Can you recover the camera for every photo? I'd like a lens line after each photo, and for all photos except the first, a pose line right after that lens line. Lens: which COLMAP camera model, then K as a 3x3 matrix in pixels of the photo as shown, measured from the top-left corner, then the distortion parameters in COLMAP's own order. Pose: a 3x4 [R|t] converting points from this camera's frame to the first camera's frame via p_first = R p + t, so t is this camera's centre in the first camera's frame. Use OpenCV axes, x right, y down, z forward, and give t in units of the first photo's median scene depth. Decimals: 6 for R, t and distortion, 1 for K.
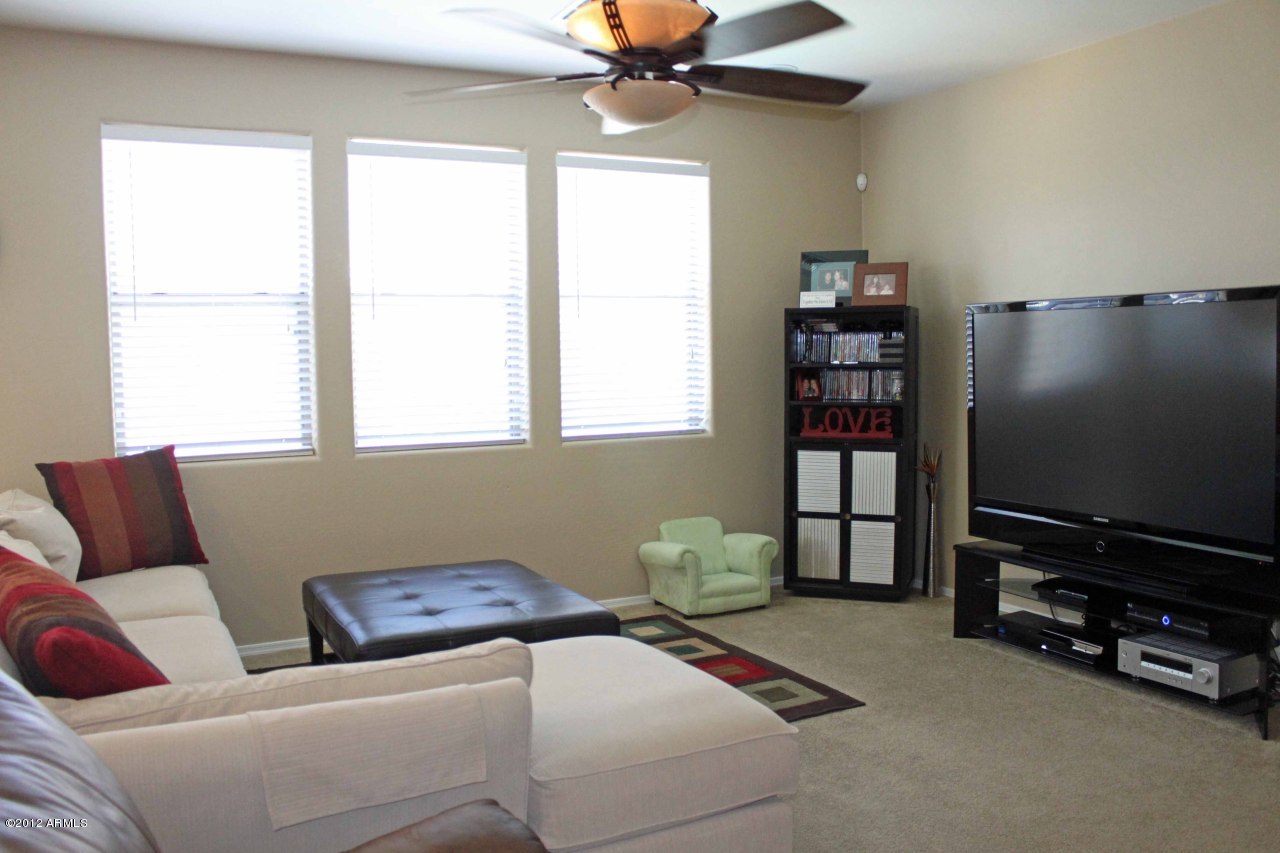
lens RADIAL K [[1055.9, 0, 630.8], [0, 1055.9, 434.7], [0, 0, 1]] dist [-0.170802, 0.147079]
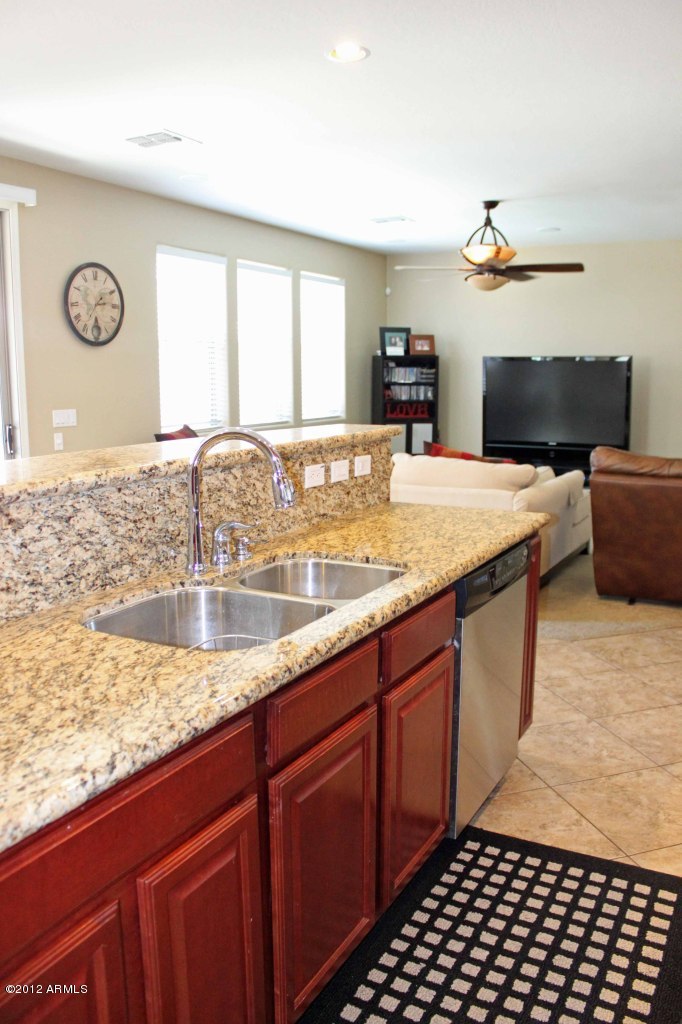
lens RADIAL K [[844.7, 0, 344.1], [0, 844.7, 517.2], [0, 0, 1]] dist [-0.170802, 0.147079]
pose [[0.822538, -0.084182, 0.562445, -0.870133], [0.036477, 0.994757, 0.095542, 0.035679], [-0.567539, -0.058071, 0.821296, -0.325604]]
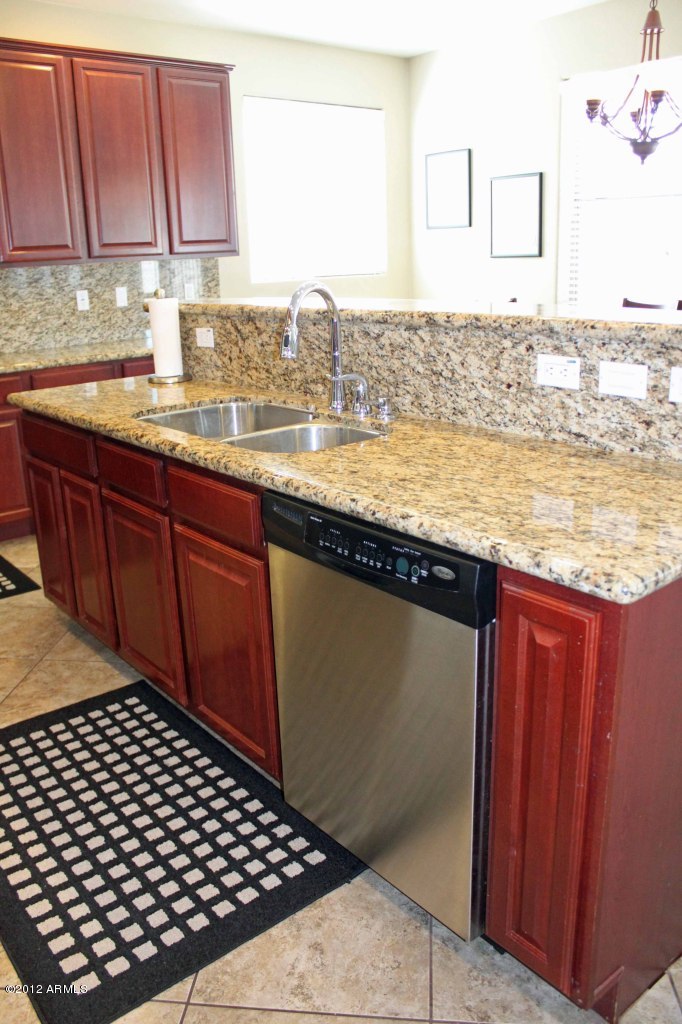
lens RADIAL K [[841.3, 0, 330.5], [0, 841.3, 505.0], [0, 0, 1]] dist [-0.174857, 0.154727]
pose [[0.201969, 0.289157, -0.935733, -0.298831], [-0.046154, 0.957171, 0.285820, 0.018481], [0.978304, -0.014539, 0.206664, -0.072005]]
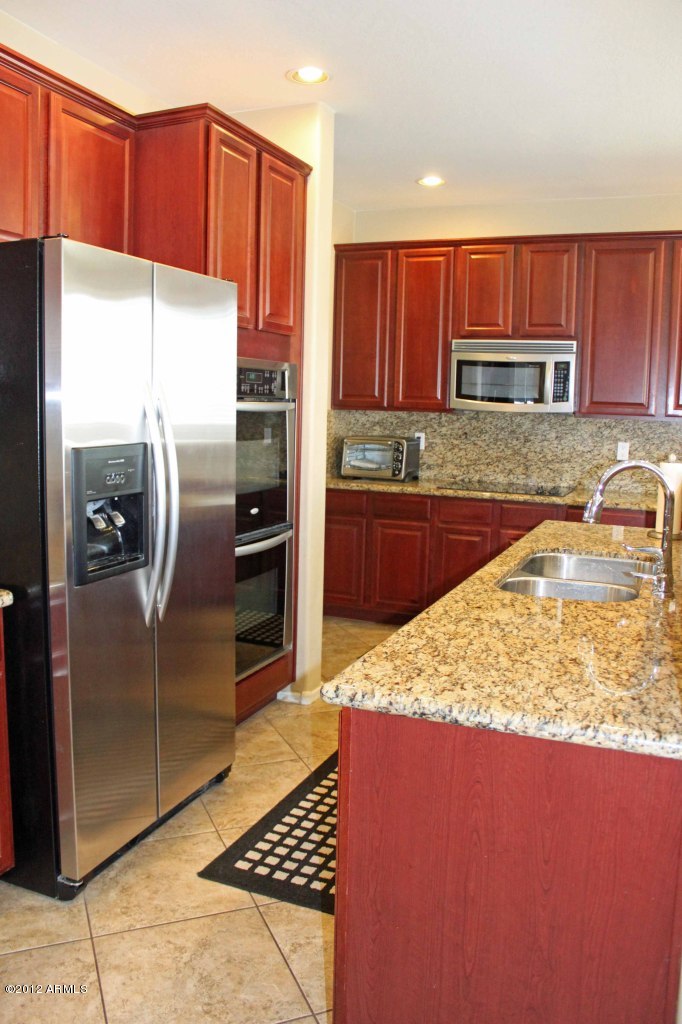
lens RADIAL K [[841.3, 0, 330.5], [0, 841.3, 505.0], [0, 0, 1]] dist [-0.174857, 0.154727]
pose [[-0.769155, 0.076662, -0.634448, -0.297329], [-0.060649, 0.979541, 0.191887, -0.020358], [0.636178, 0.186069, -0.748769, 0.231496]]
